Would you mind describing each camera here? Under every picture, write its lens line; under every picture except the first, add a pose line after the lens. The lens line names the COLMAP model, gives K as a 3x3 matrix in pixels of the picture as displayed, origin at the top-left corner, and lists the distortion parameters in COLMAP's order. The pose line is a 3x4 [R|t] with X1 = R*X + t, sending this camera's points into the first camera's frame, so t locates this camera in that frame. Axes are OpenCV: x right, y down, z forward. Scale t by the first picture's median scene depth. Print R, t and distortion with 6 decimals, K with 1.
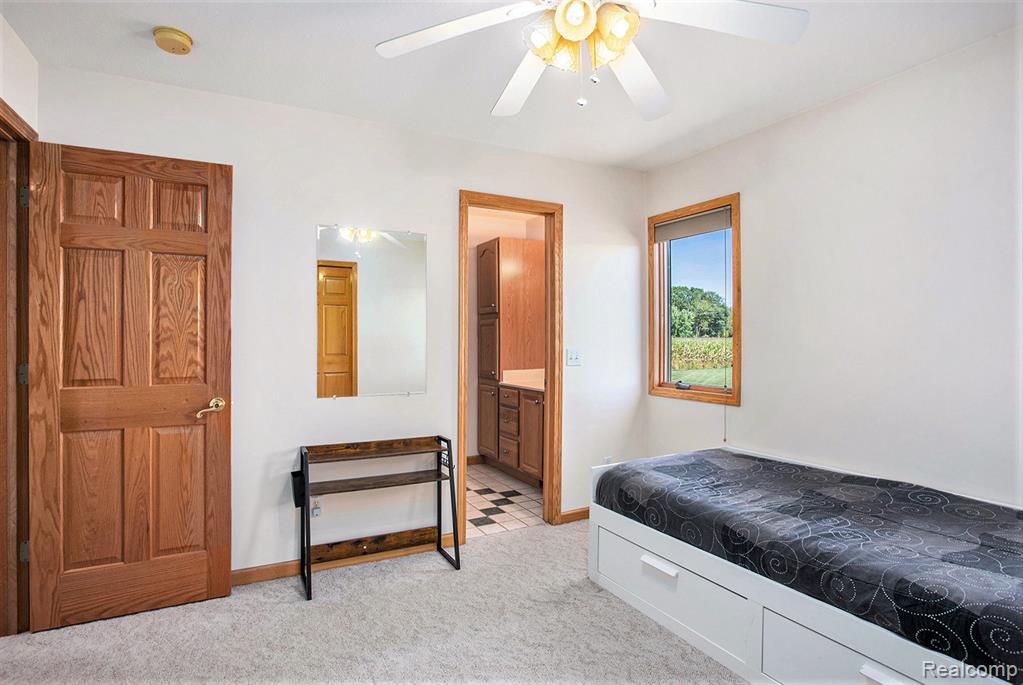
lens RADIAL K [[508.9, 0, 511.6], [0, 508.9, 343.9], [0, 0, 1]] dist [-0.034070, -0.002079]
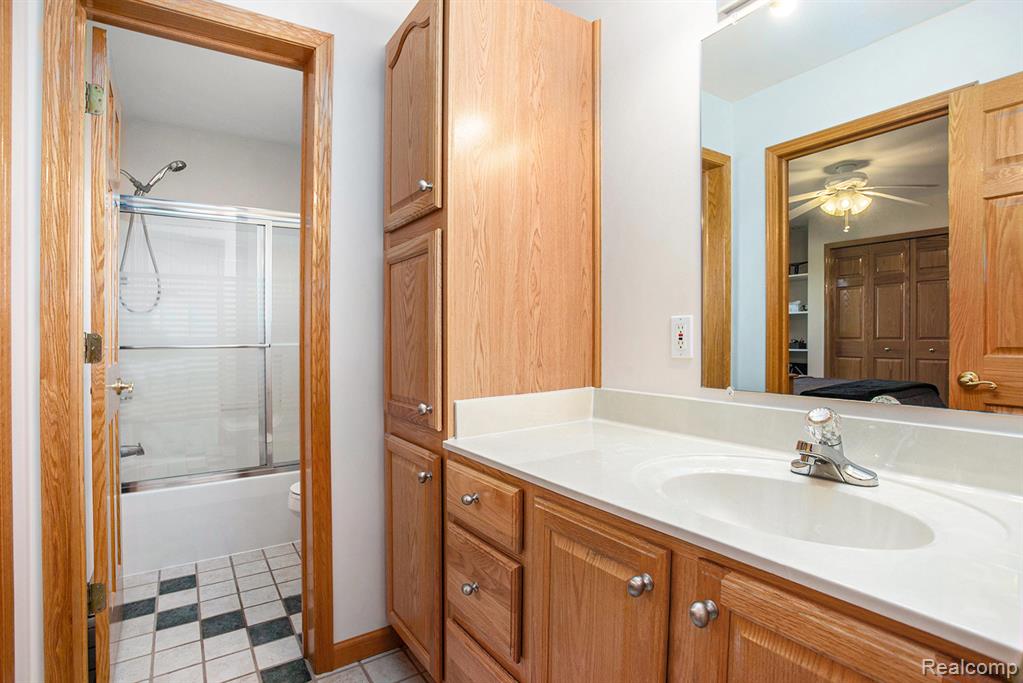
lens RADIAL K [[508.9, 0, 502.9], [0, 508.9, 344.8], [0, 0, 1]] dist [-0.034070, -0.002079]
pose [[0.996656, -0.001111, 0.081699, -0.014551], [0.001071, 0.999999, 0.000538, 0.019619], [-0.081700, -0.000449, 0.996657, 0.703347]]
